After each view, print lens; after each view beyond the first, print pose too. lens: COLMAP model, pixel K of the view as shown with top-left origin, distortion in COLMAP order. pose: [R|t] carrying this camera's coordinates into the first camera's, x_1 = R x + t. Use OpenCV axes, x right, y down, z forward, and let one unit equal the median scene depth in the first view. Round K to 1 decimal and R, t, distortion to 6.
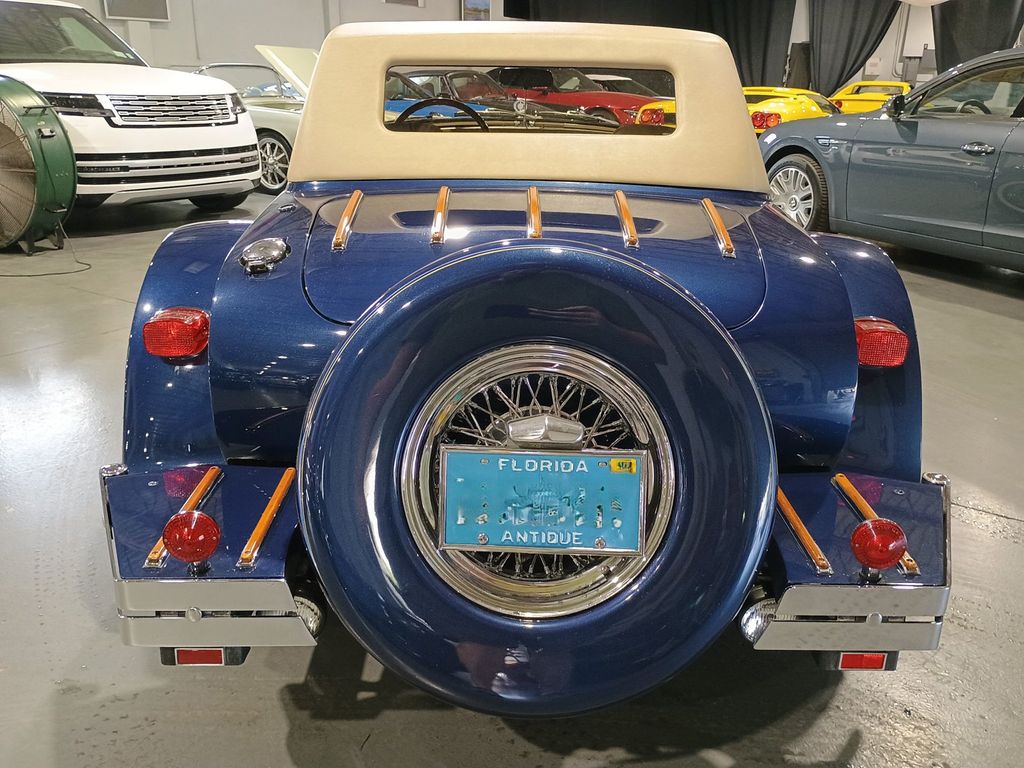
lens RADIAL K [[907.8, 0, 517.7], [0, 907.8, 377.8], [0, 0, 1]] dist [0.075715, -0.102179]
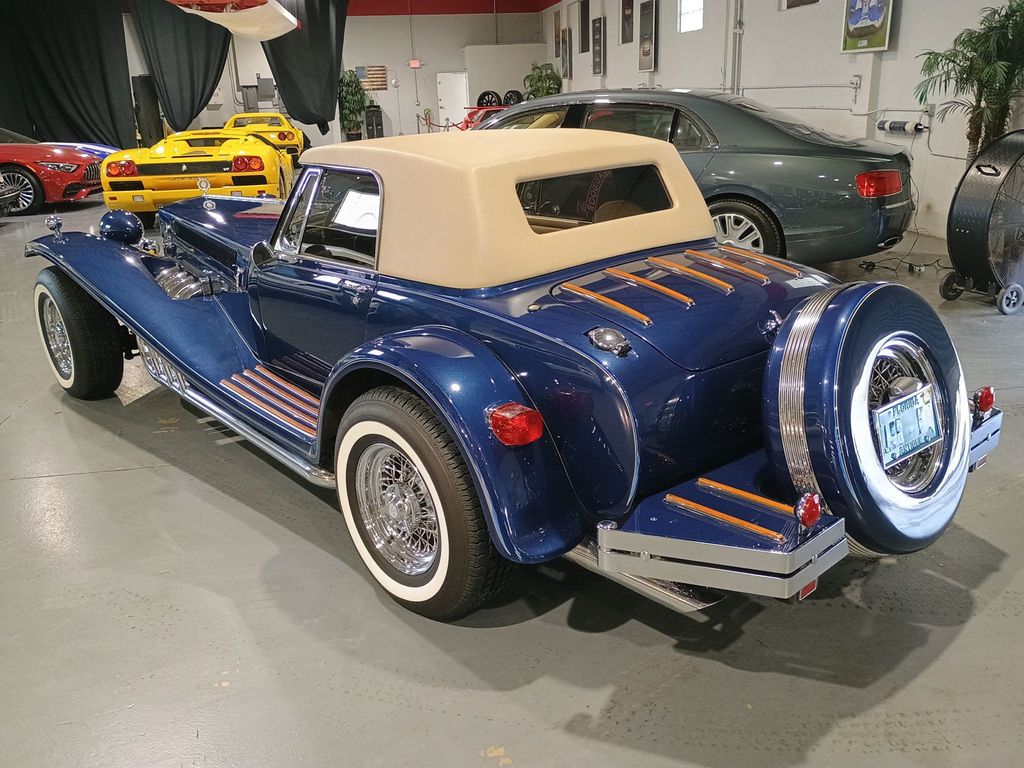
lens RADIAL K [[907.8, 0, 517.7], [0, 907.8, 377.8], [0, 0, 1]] dist [0.075715, -0.102179]
pose [[0.731789, -0.249521, 0.634211, -1.242849], [0.260339, 0.962343, 0.078227, -0.223688], [-0.629848, 0.107864, 0.769193, 0.070235]]
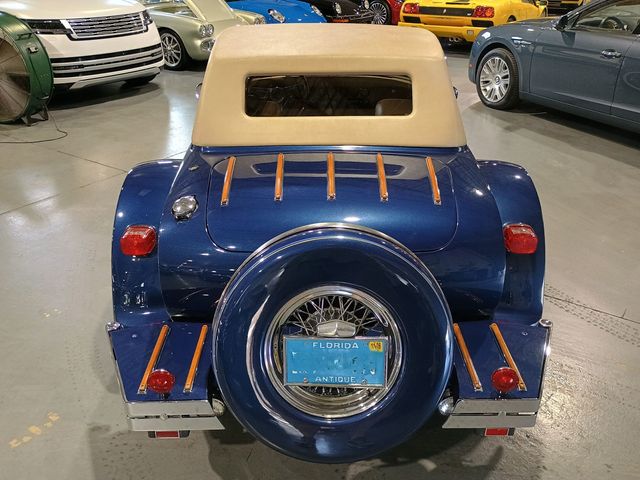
lens RADIAL K [[570.6, 0, 320.0], [0, 570.6, 240.0], [0, 0, 1]] dist [0.069525, -0.087193]
pose [[0.999753, -0.014876, -0.016502, 0.014044], [0.017123, 0.989186, 0.145663, -0.235317], [0.014157, -0.145910, 0.989197, -0.148911]]
